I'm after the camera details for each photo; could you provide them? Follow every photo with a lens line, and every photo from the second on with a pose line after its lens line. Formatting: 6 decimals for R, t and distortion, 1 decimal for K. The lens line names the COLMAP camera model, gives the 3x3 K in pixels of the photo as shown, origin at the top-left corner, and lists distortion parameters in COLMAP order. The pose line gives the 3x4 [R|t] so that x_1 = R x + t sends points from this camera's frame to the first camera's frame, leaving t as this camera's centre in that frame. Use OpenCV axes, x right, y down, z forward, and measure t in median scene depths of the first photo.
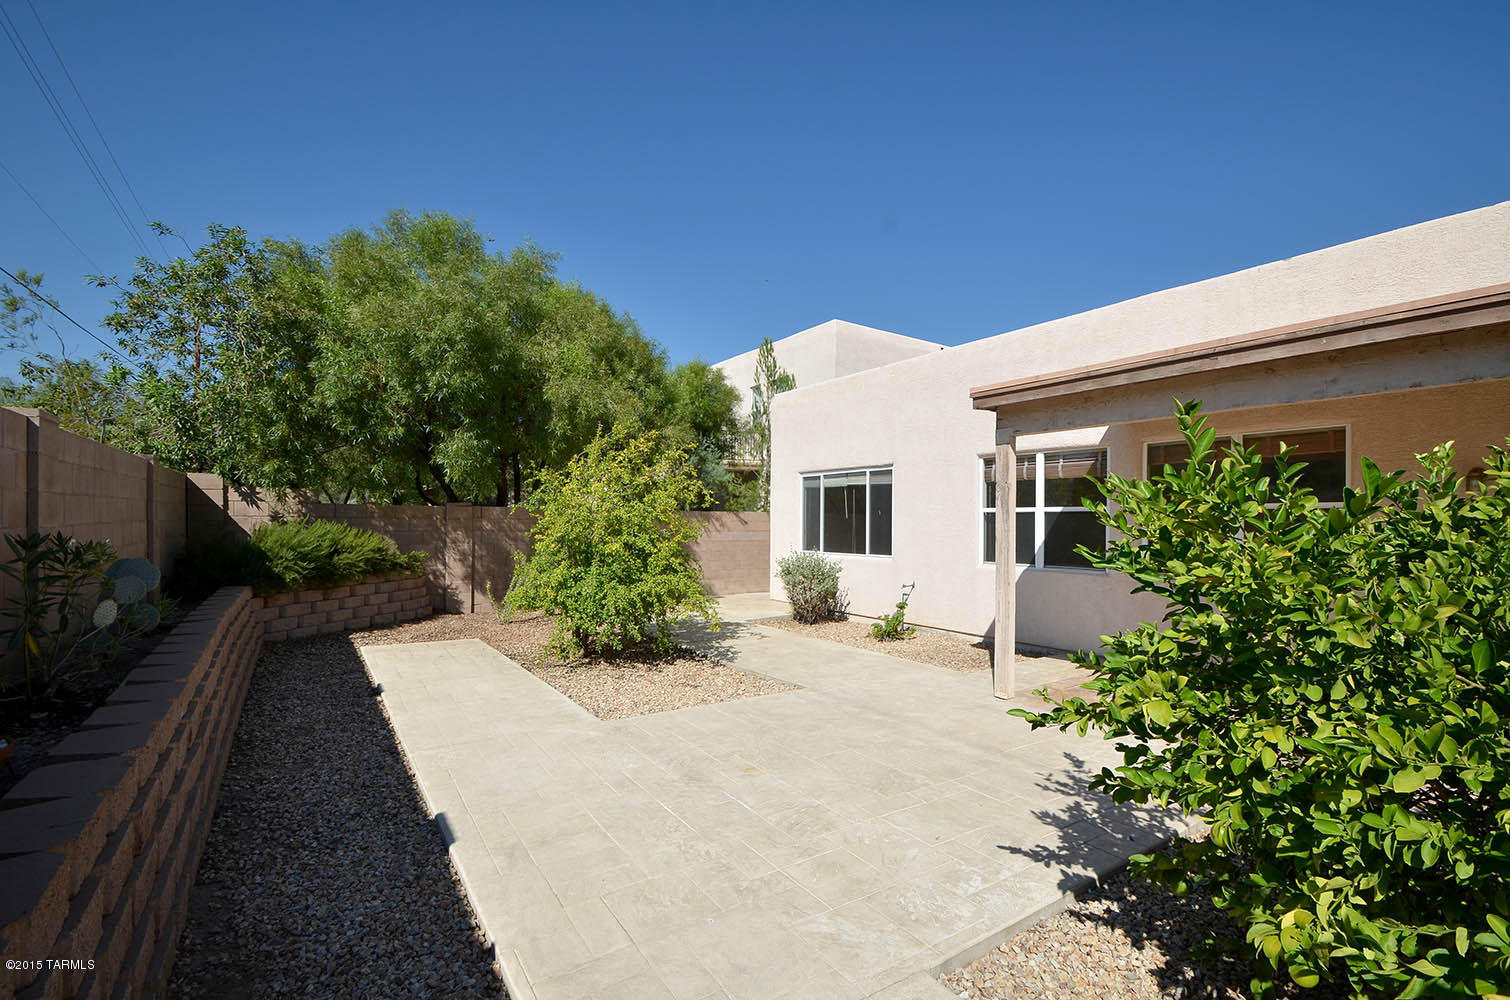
lens RADIAL K [[674.9, 0, 773.7], [0, 674.9, 521.7], [0, 0, 1]] dist [0.016031, -0.016390]
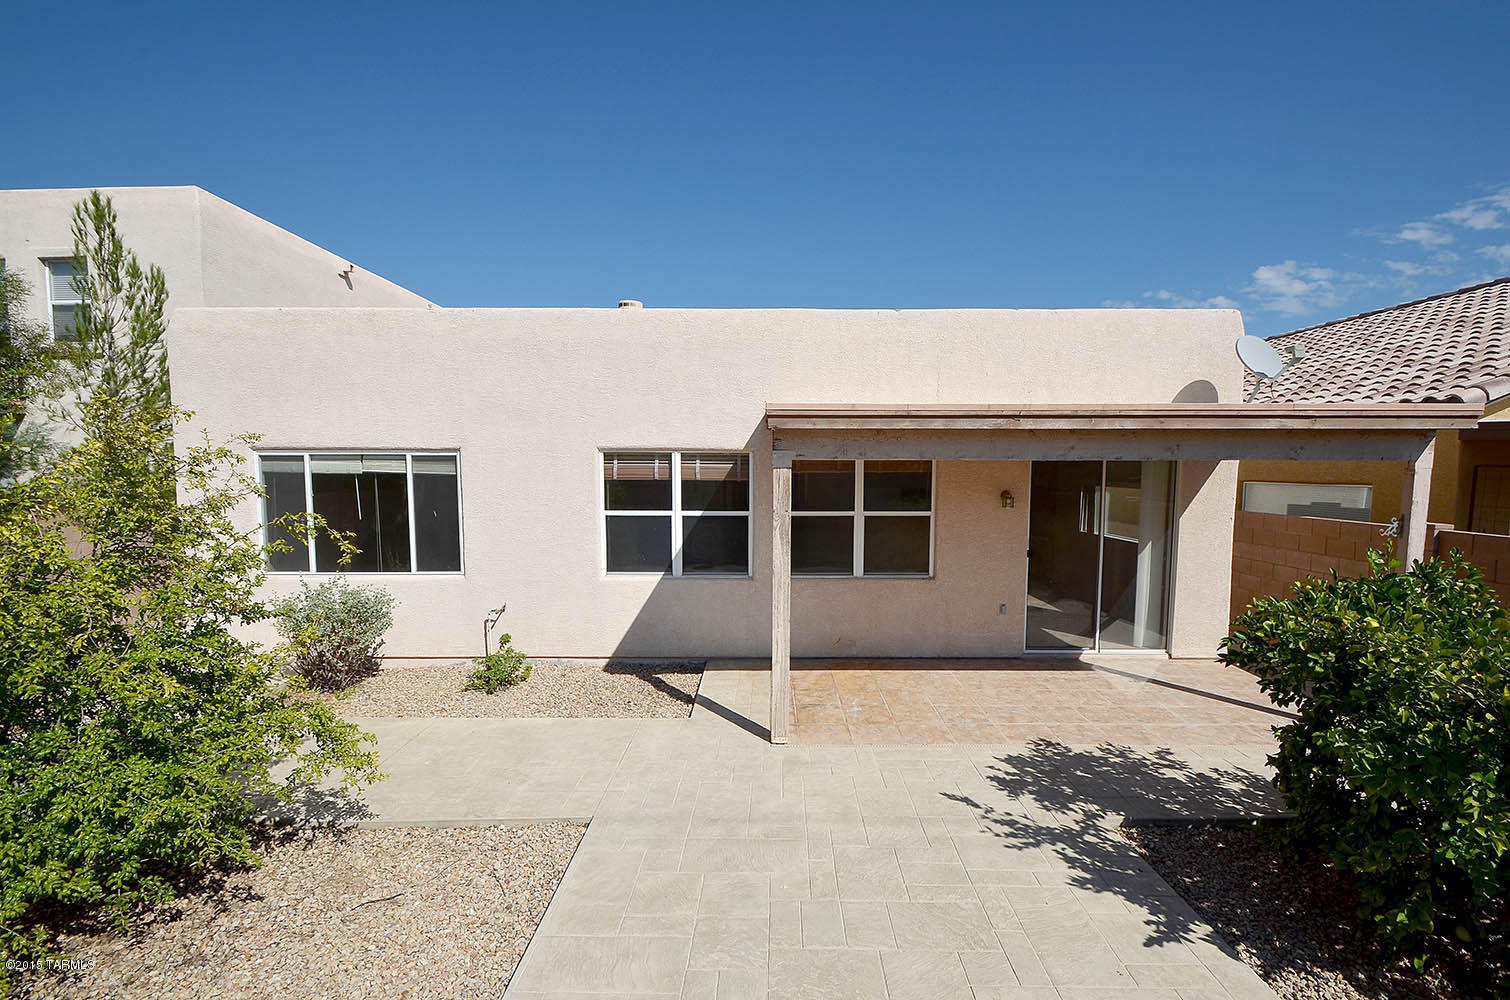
lens RADIAL K [[684.6, 0, 772.2], [0, 684.6, 516.3], [0, 0, 1]] dist [0.018325, -0.017997]
pose [[0.573900, -0.064128, 0.816411, -0.303722], [-0.003239, 0.996744, 0.080569, -0.090796], [-0.818919, -0.048883, 0.571823, 0.356743]]
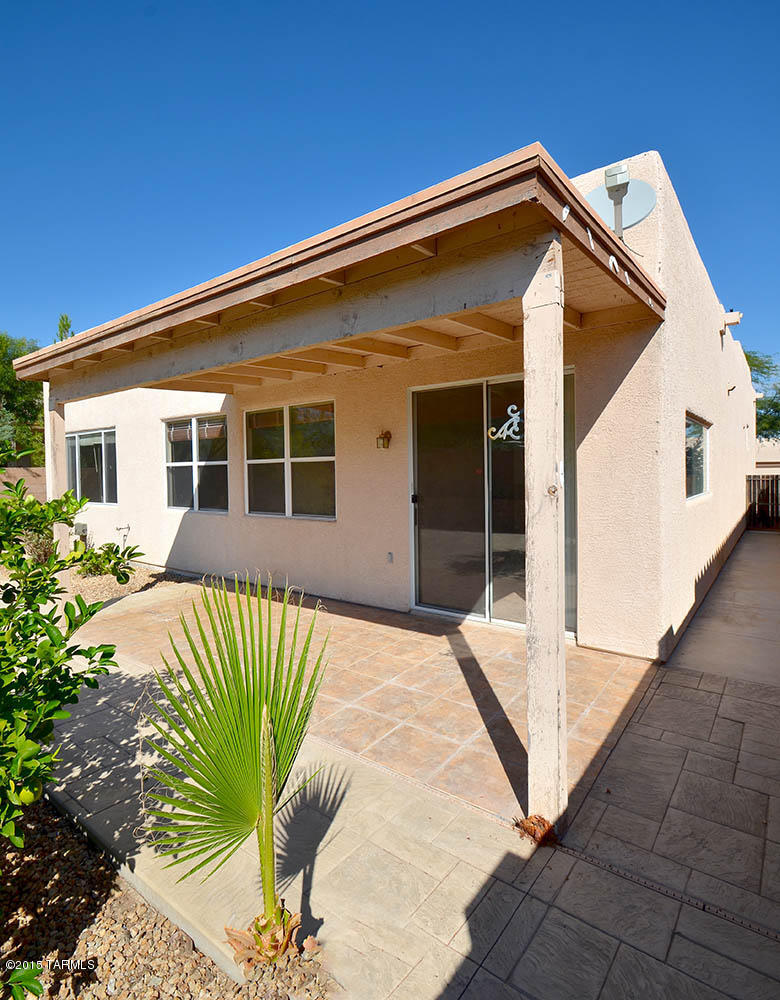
lens RADIAL K [[522.8, 0, 390.4], [0, 522.8, 481.2], [0, 0, 1]] dist [-0.001843, -0.000150]
pose [[0.958926, -0.026568, 0.282409, 0.470259], [0.020162, 0.999470, 0.025568, -0.003079], [-0.282939, -0.018824, 0.958953, -0.026196]]
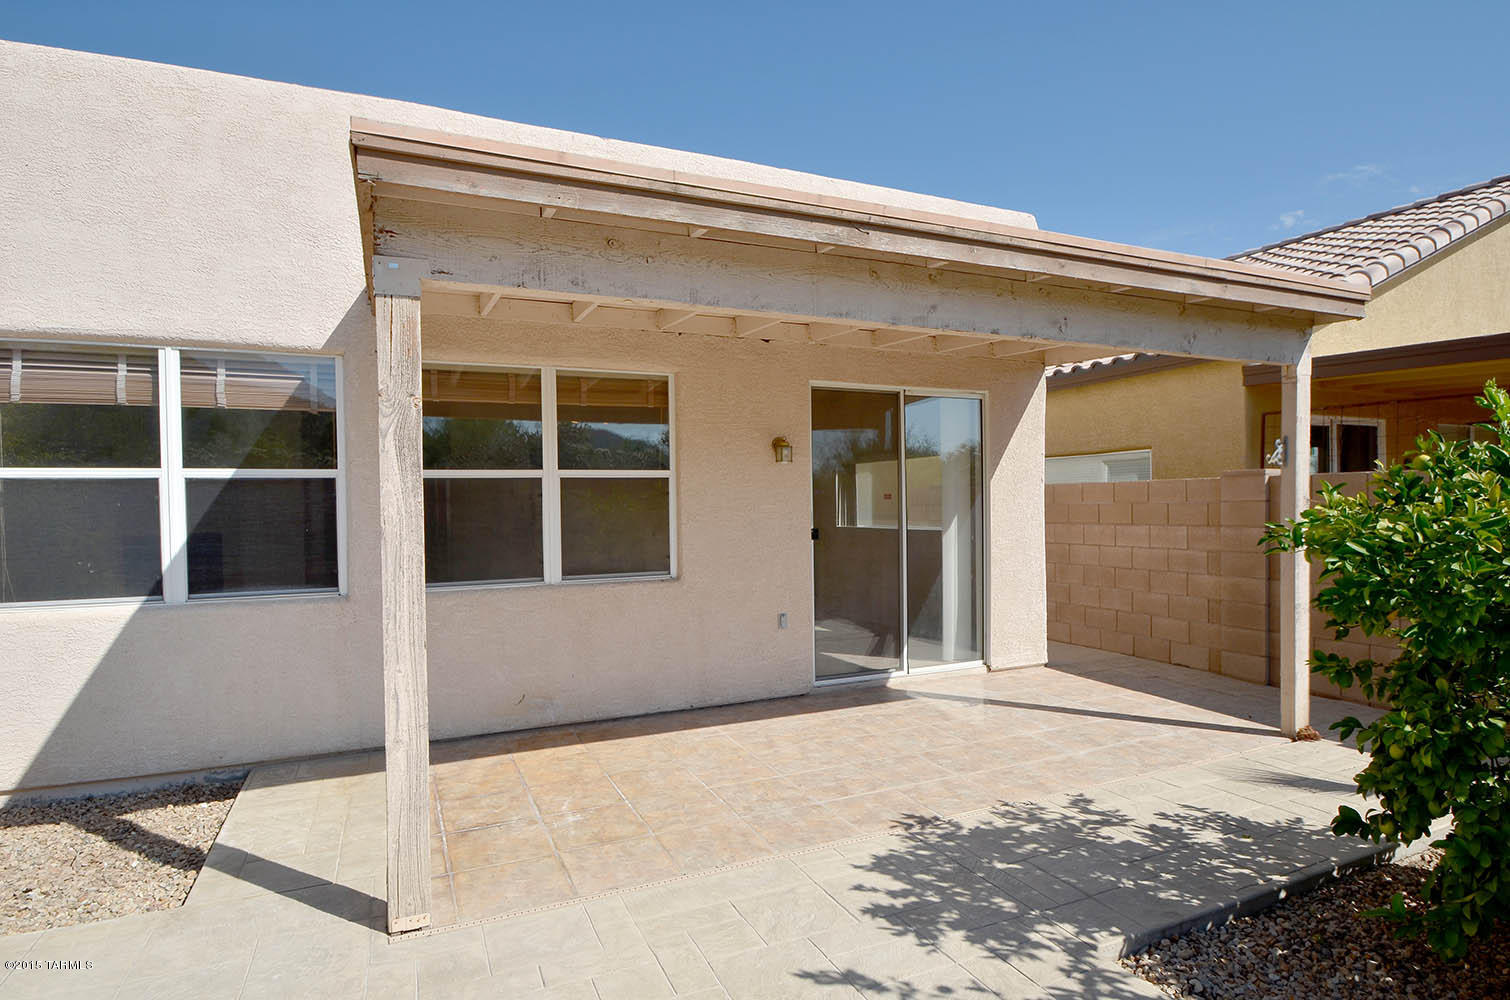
lens RADIAL K [[816.0, 0, 767.2], [0, 816.0, 518.3], [0, 0, 1]] dist [-0.017206, -0.000268]
pose [[0.183634, -0.023298, 0.982719, -0.068213], [0.013538, 0.999684, 0.021170, 0.006278], [-0.982901, 0.009417, 0.183891, 0.512035]]
